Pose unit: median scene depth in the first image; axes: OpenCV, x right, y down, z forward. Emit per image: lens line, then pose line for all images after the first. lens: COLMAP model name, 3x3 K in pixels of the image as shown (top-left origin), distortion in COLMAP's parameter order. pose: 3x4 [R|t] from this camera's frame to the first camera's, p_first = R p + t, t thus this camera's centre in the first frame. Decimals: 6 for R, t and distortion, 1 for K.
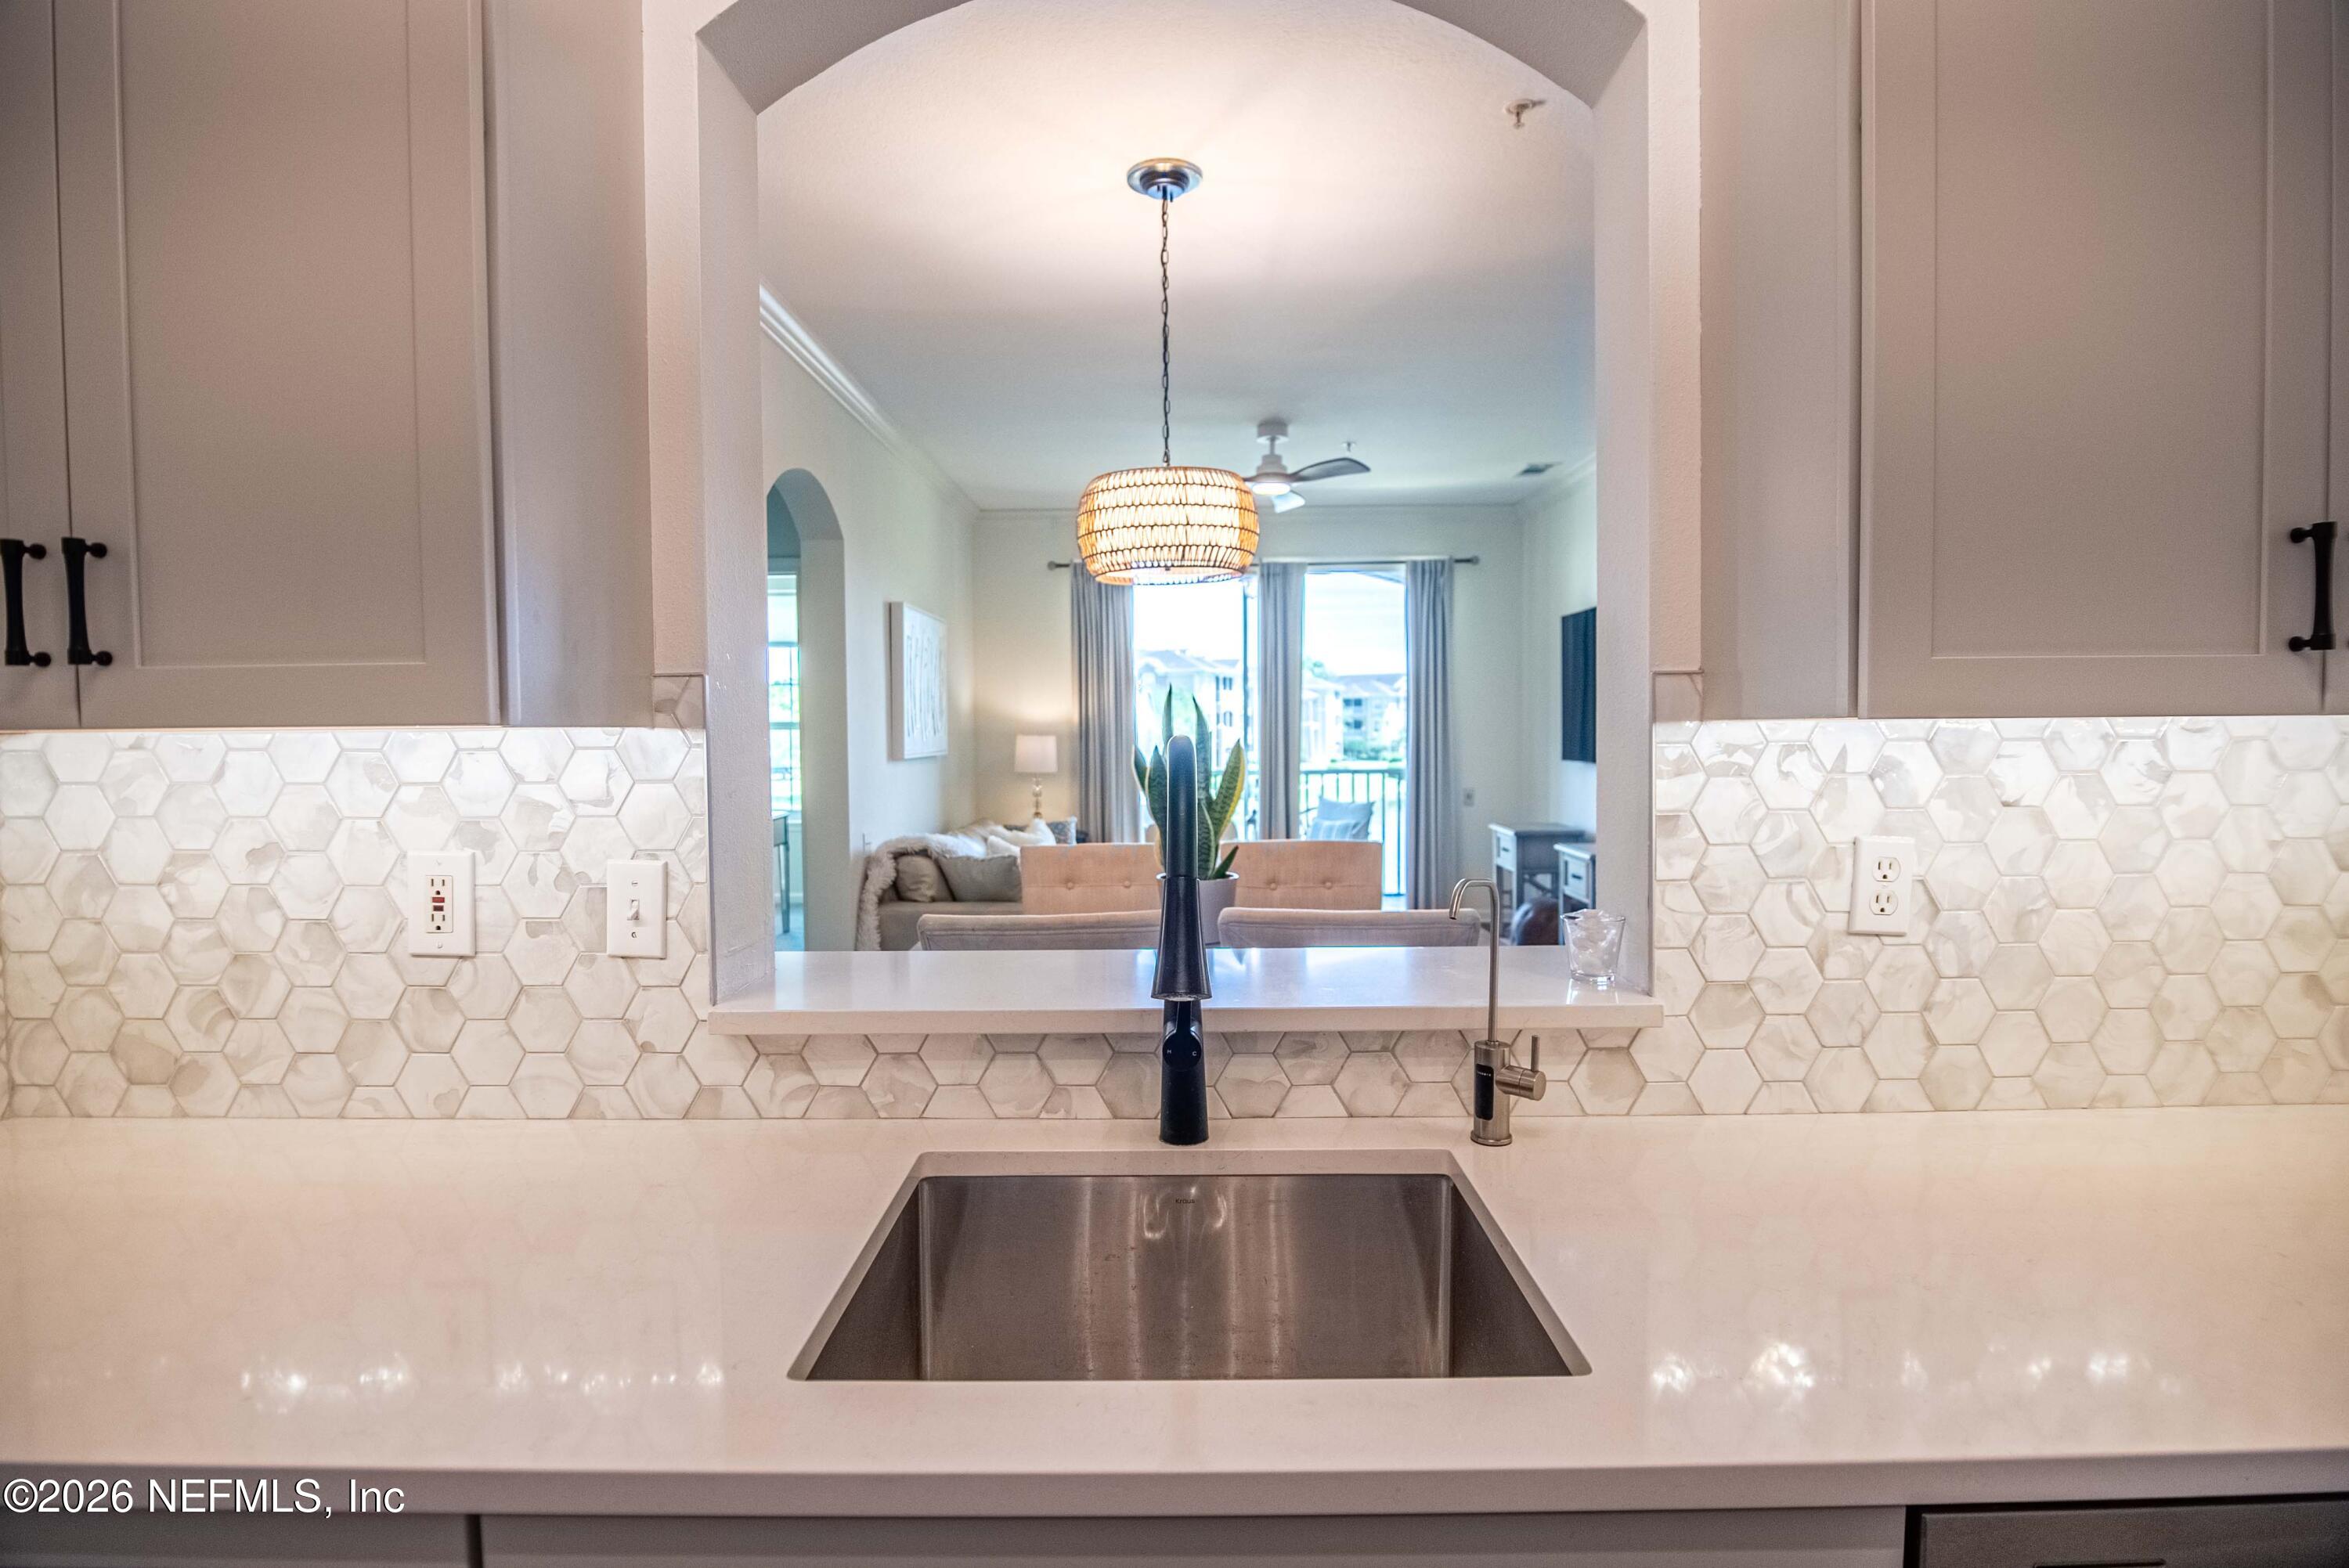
lens RADIAL K [[1148.8, 0, 1172.5], [0, 1148.8, 775.3], [0, 0, 1]] dist [-0.023390, 0.000824]
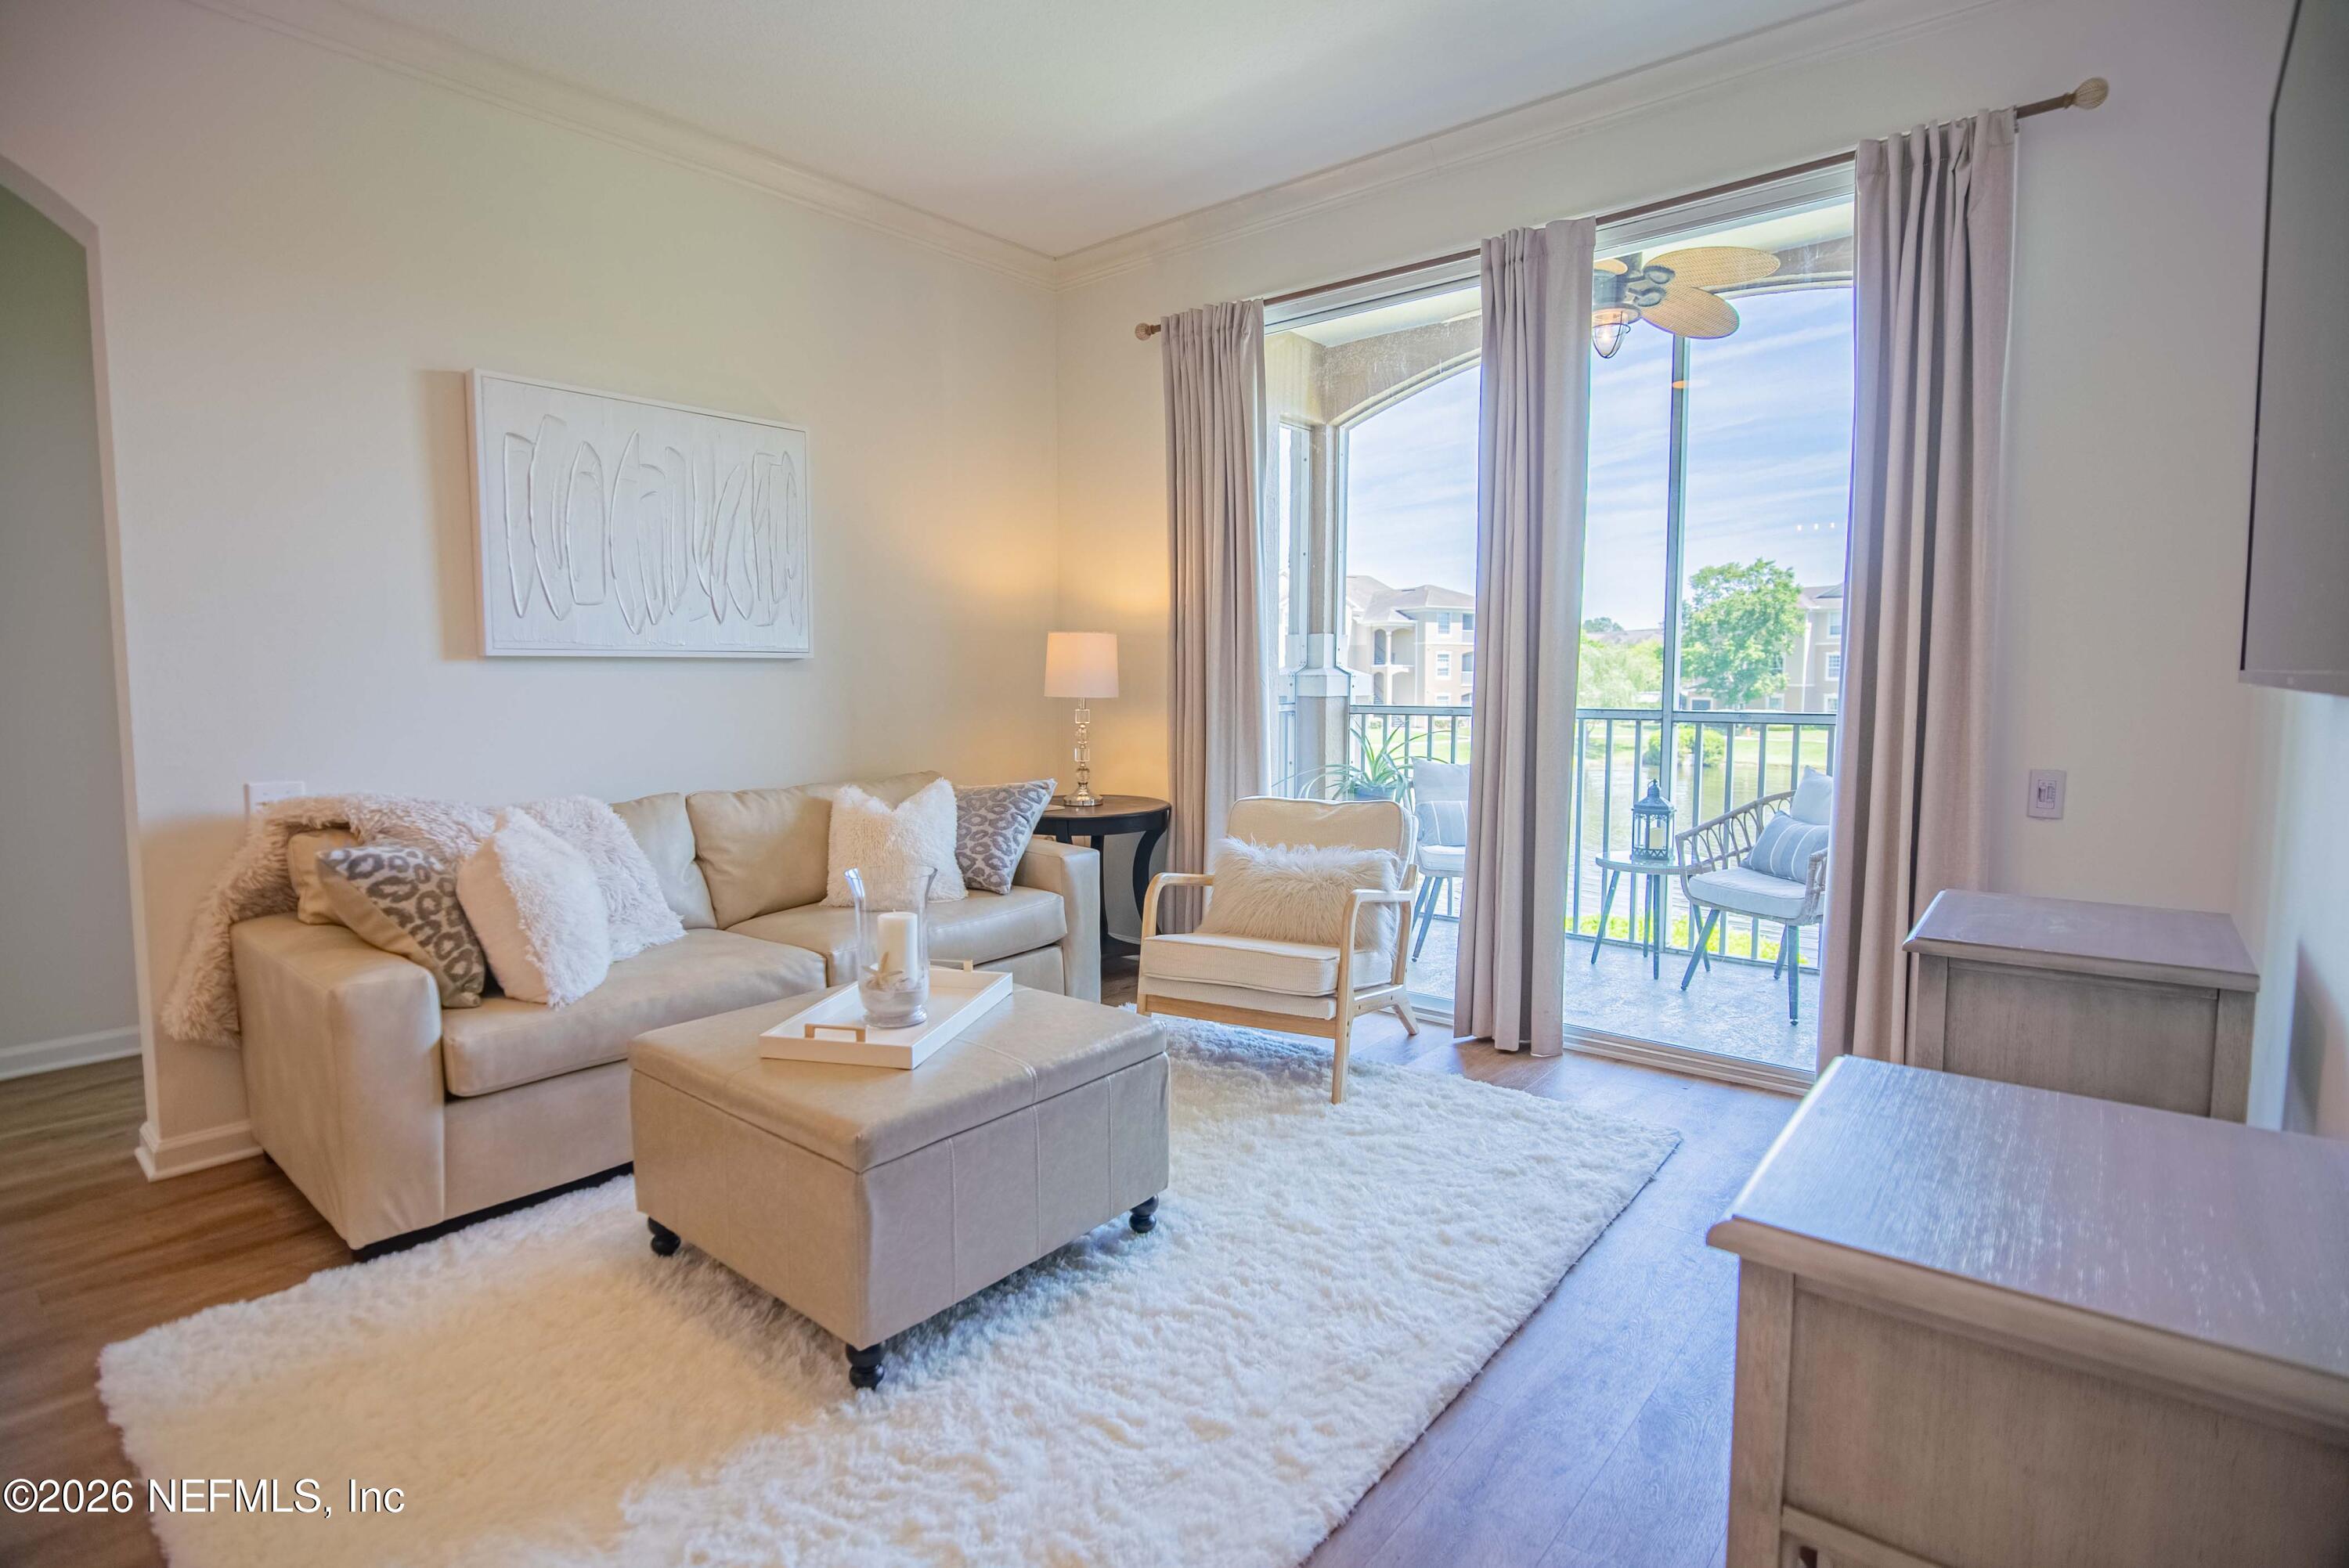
lens RADIAL K [[1155.7, 0, 1174.3], [0, 1155.7, 771.8], [0, 0, 1]] dist [-0.018492, 0.000499]
pose [[0.776173, 0.059683, -0.627688, 1.574923], [-0.030071, 0.997881, 0.057698, -0.000024], [0.629802, -0.025909, 0.776323, 3.228854]]
